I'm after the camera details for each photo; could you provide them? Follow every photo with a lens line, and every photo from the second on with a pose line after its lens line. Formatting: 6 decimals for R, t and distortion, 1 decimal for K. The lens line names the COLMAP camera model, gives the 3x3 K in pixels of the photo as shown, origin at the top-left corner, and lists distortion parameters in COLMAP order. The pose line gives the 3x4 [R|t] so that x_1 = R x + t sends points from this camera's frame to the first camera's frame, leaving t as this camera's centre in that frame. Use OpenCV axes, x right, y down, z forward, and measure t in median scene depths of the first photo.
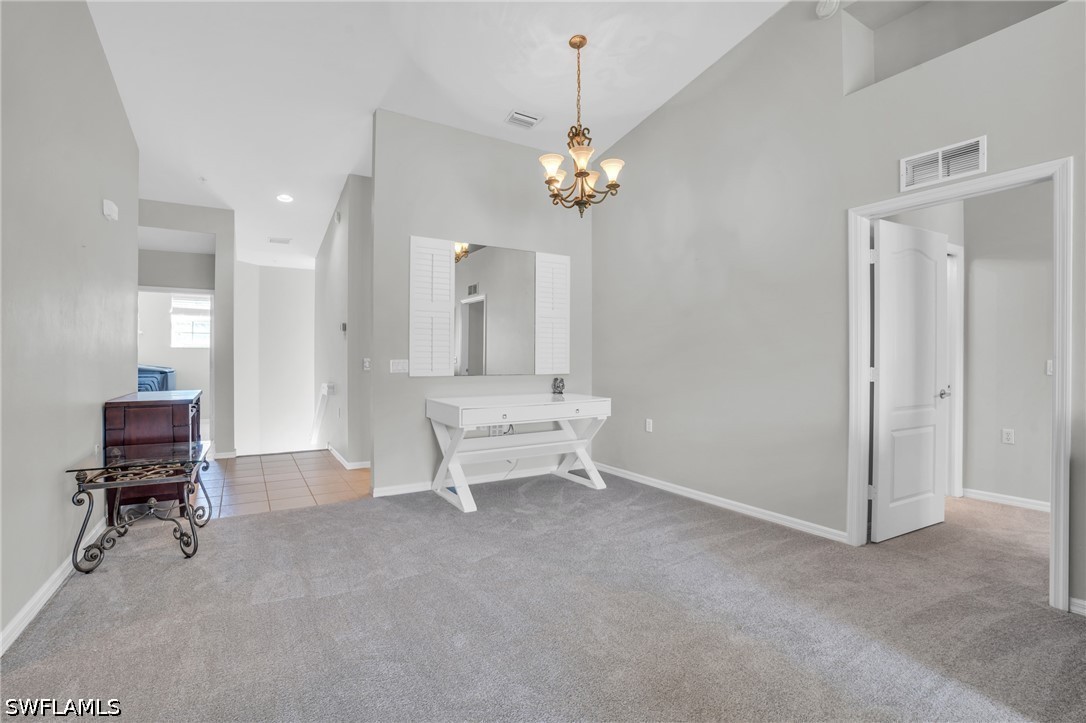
lens RADIAL K [[520.8, 0, 545.1], [0, 520.8, 358.3], [0, 0, 1]] dist [0.000472, 0.001407]
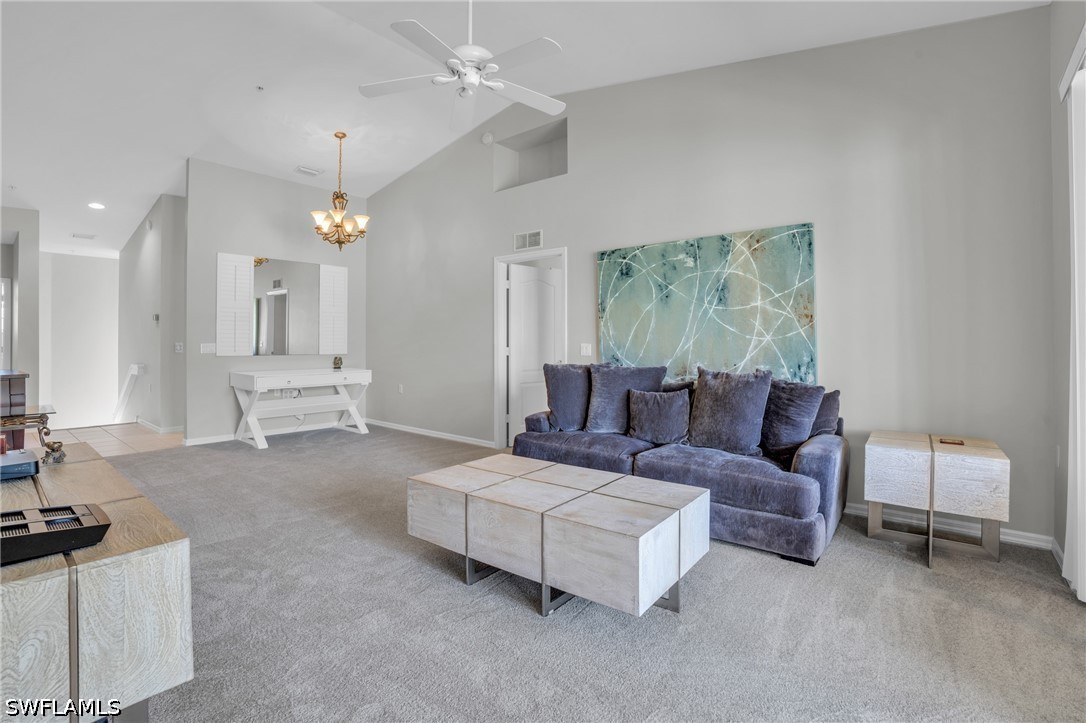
lens RADIAL K [[520.8, 0, 516.3], [0, 520.8, 339.9], [0, 0, 1]] dist [0.000472, 0.001407]
pose [[0.964011, 0.000185, 0.265861, 0.130568], [0.001900, 0.999969, -0.007584, 0.004988], [-0.265855, 0.007816, 0.963981, -0.509945]]
